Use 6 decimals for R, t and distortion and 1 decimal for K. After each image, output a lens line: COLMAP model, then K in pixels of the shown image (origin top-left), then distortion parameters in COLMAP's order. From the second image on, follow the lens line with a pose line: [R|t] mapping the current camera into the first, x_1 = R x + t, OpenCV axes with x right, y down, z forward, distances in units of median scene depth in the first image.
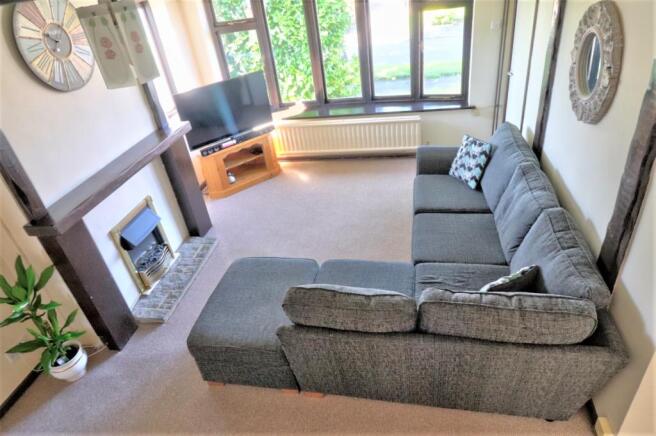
lens RADIAL K [[415.4, 0, 328.0], [0, 415.4, 218.0], [0, 0, 1]] dist [-0.002273, -0.000677]
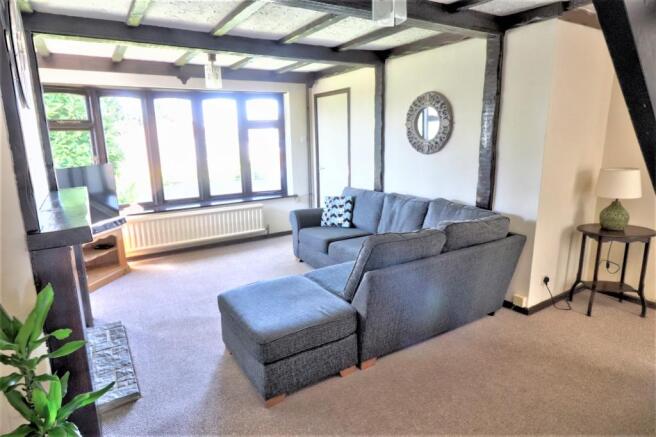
lens RADIAL K [[386.5, 0, 328.0], [0, 386.5, 218.5], [0, 0, 1]] dist [-0.000559, 0.000322]
pose [[0.723827, -0.033318, 0.689176, -0.549047], [0.306519, 0.910389, -0.277918, 0.226194], [-0.618159, 0.412410, 0.669177, 0.162027]]
